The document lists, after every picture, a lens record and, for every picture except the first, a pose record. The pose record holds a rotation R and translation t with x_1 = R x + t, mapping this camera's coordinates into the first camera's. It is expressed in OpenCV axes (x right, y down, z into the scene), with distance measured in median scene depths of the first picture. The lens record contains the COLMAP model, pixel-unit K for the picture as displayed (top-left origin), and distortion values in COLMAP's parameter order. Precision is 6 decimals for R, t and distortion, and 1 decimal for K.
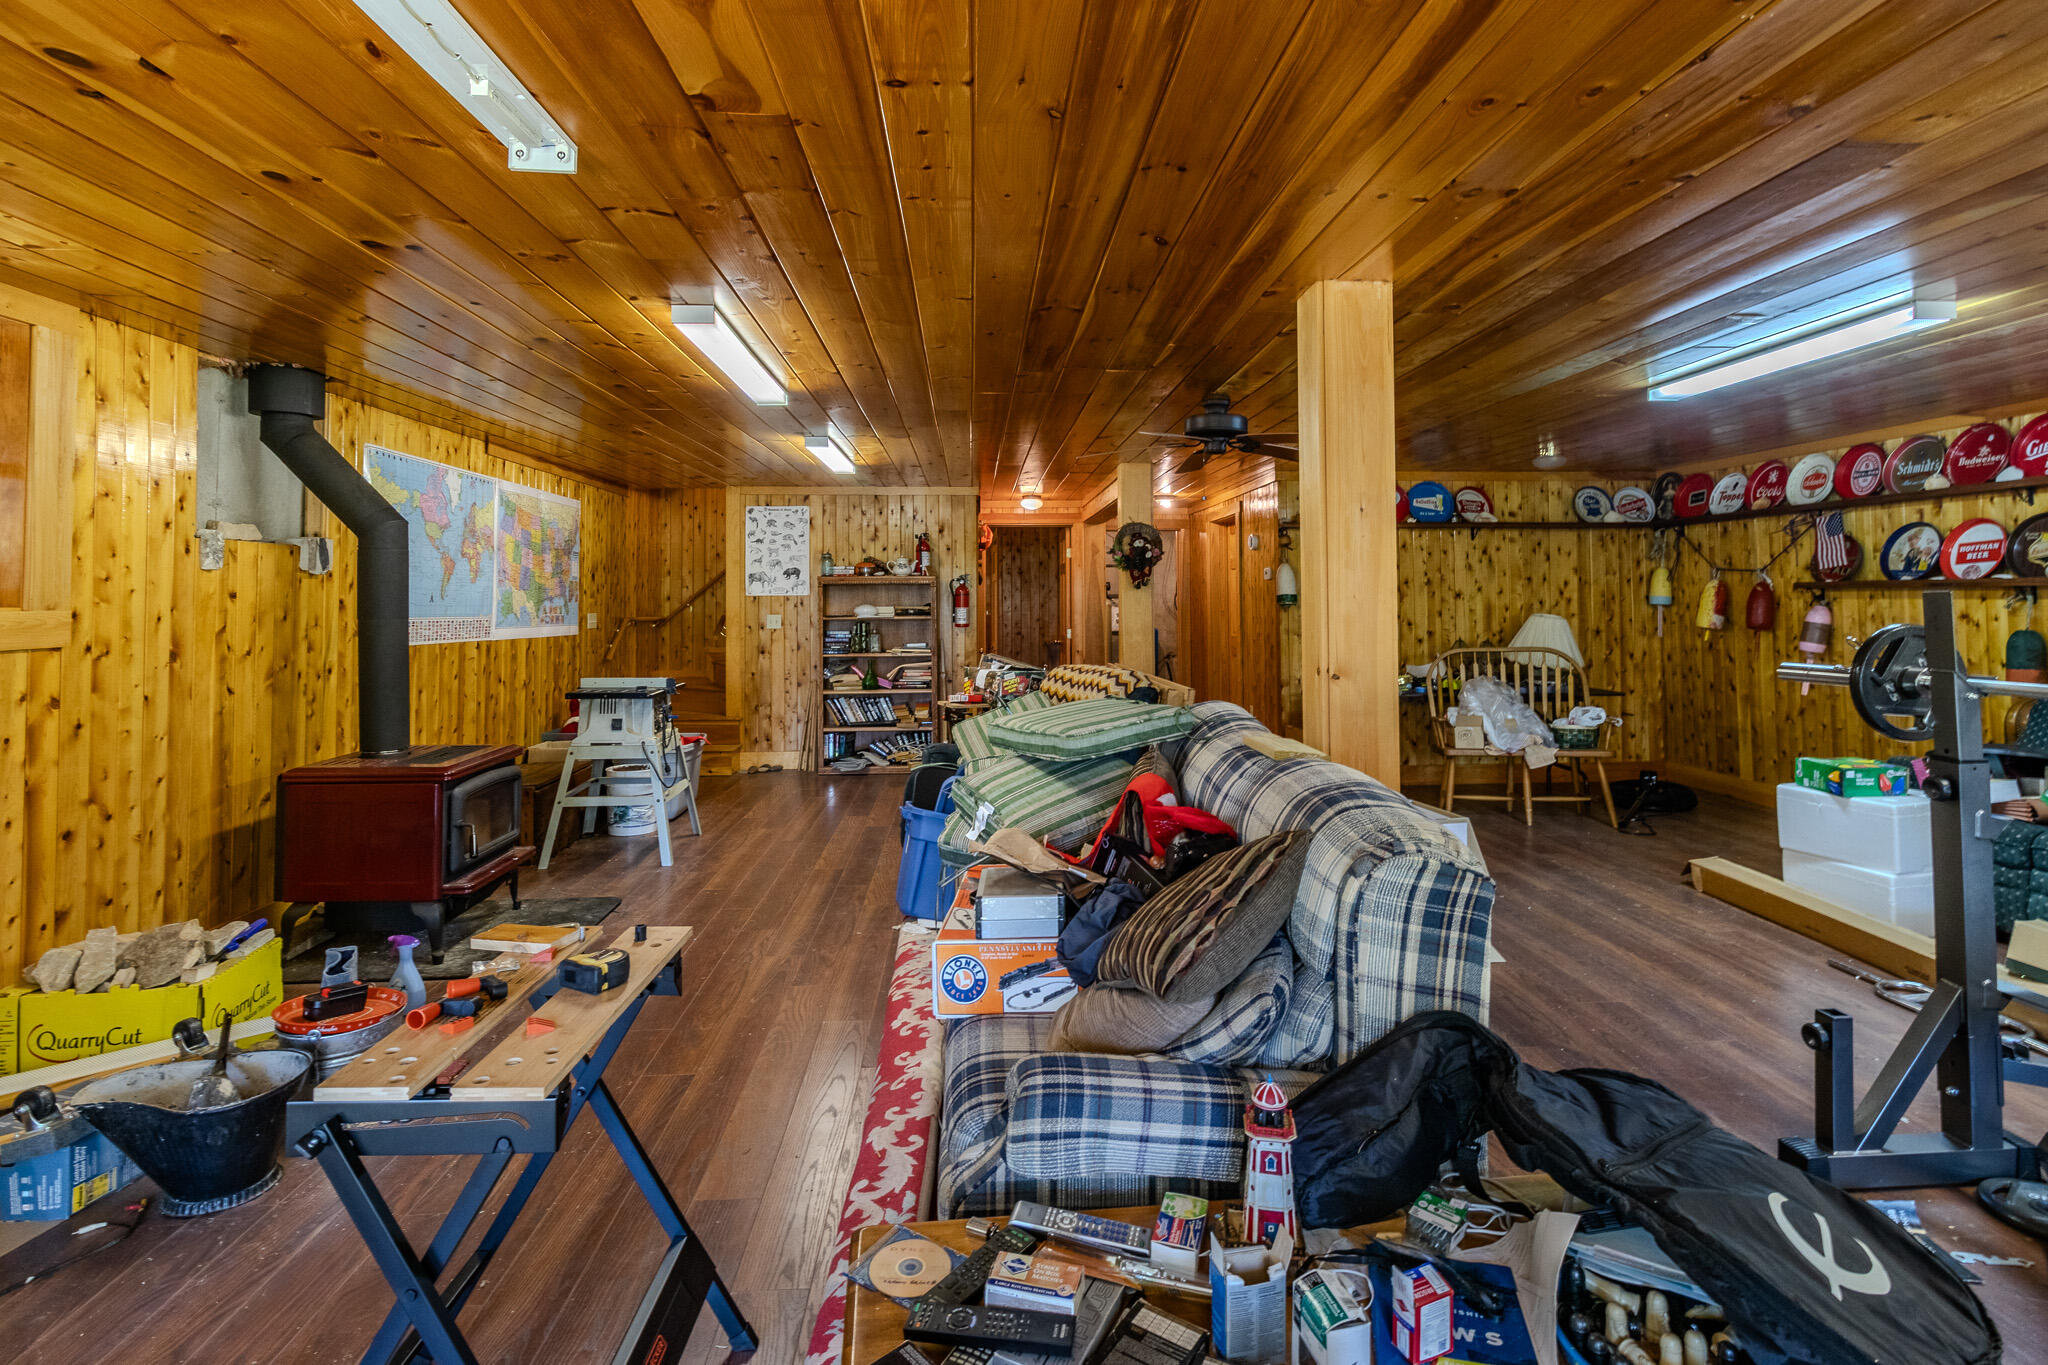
lens RADIAL K [[982.7, 0, 1021.4], [0, 982.7, 580.5], [0, 0, 1]] dist [0.003078, 0.000500]
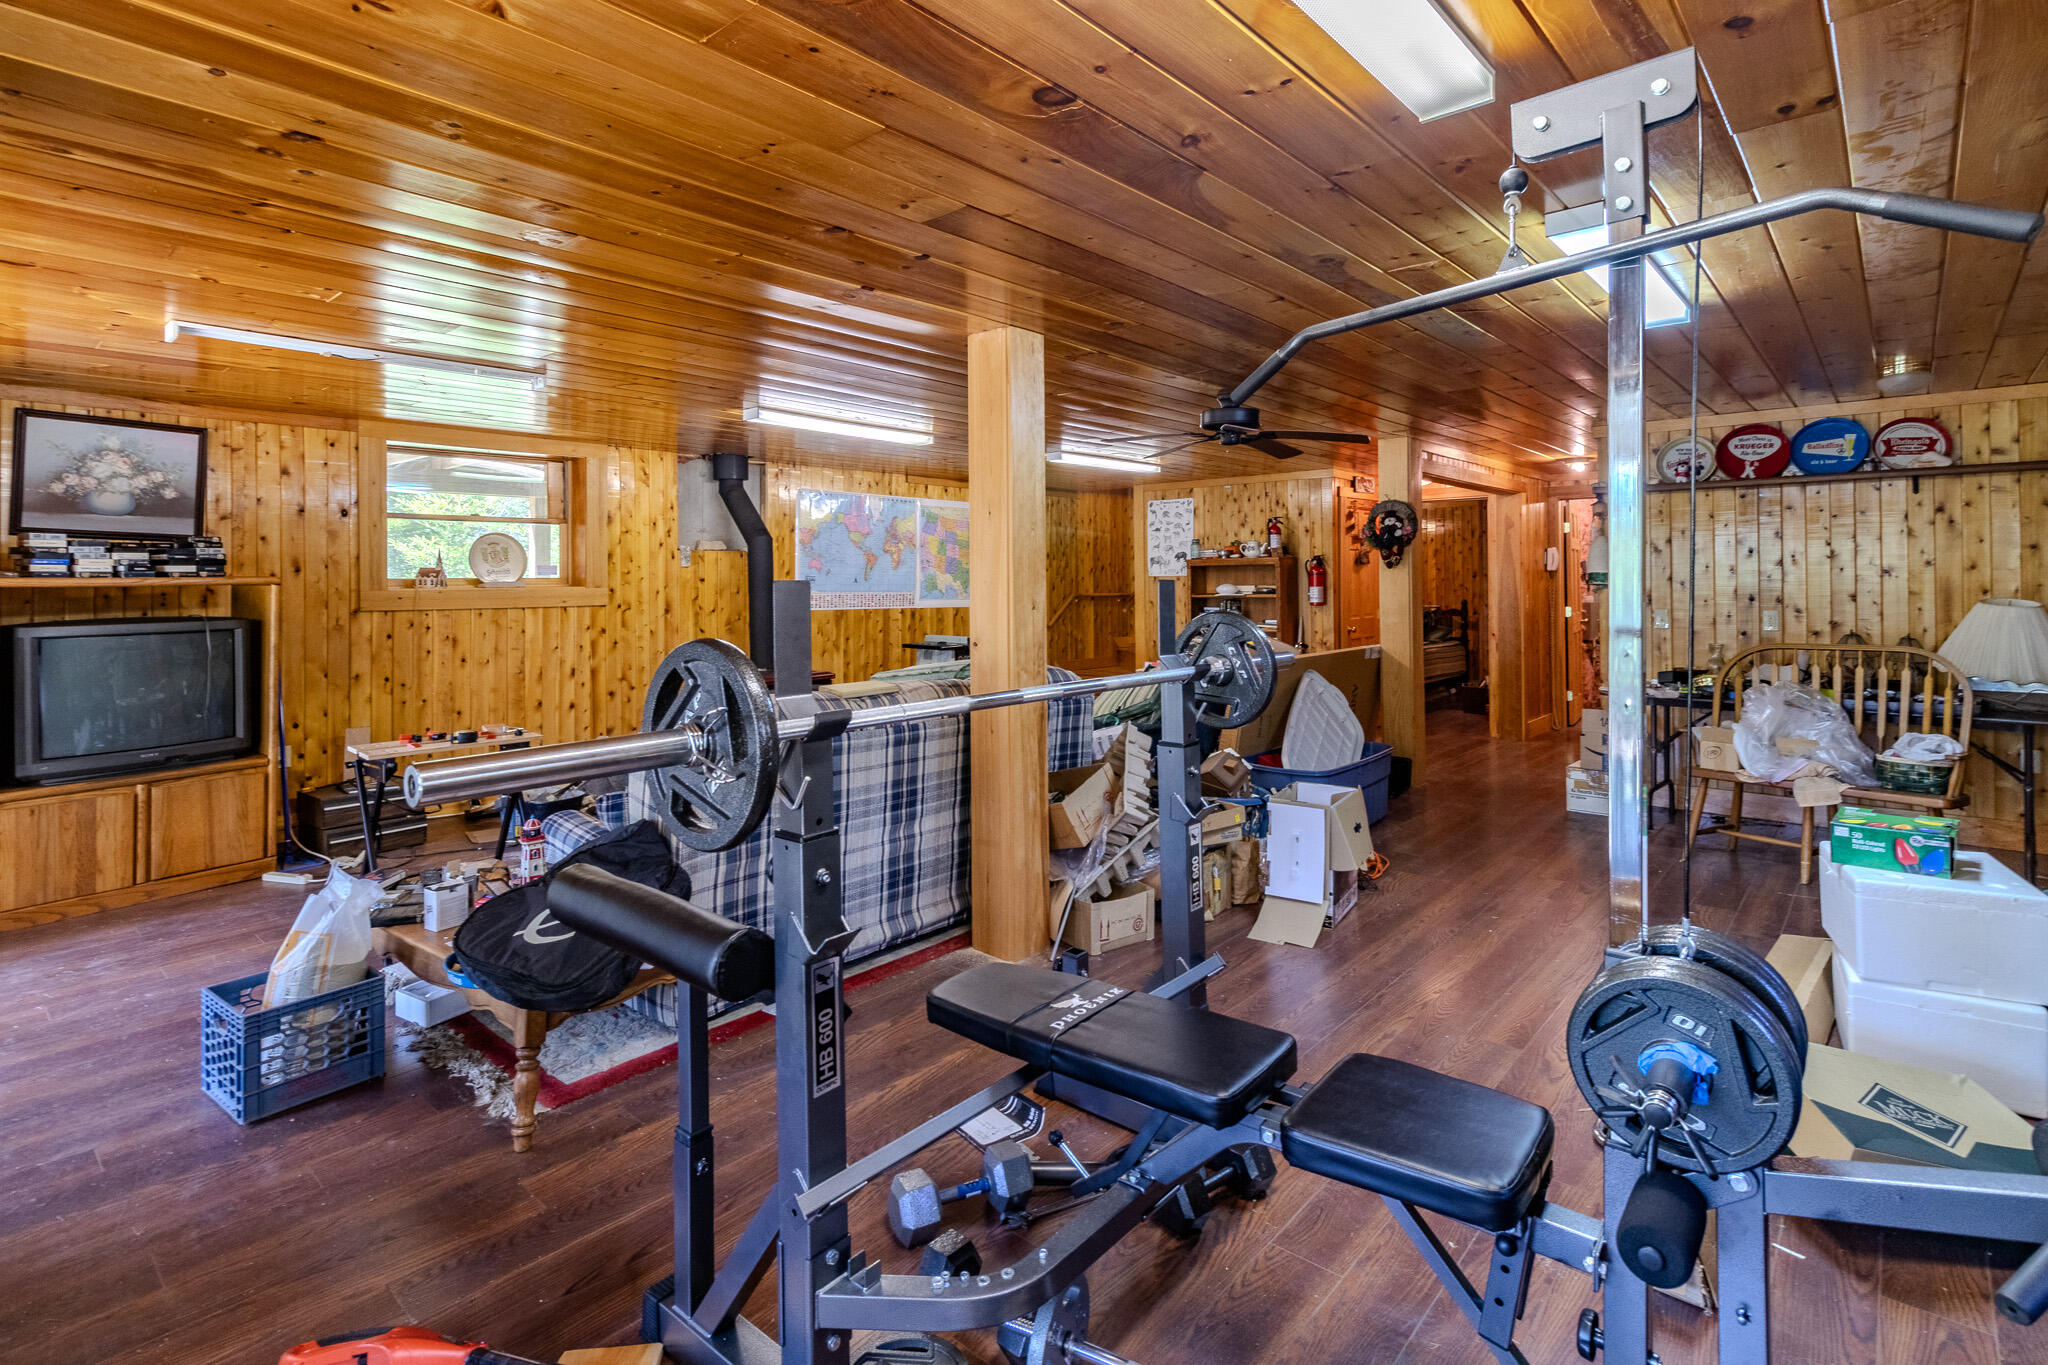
lens RADIAL K [[982.7, 0, 1021.4], [0, 982.7, 580.5], [0, 0, 1]] dist [0.003078, 0.000500]
pose [[0.710302, -0.000606, -0.703897, 0.618178], [0.017786, 0.999696, 0.017087, -0.003326], [0.703673, -0.024657, 0.710096, 0.063606]]
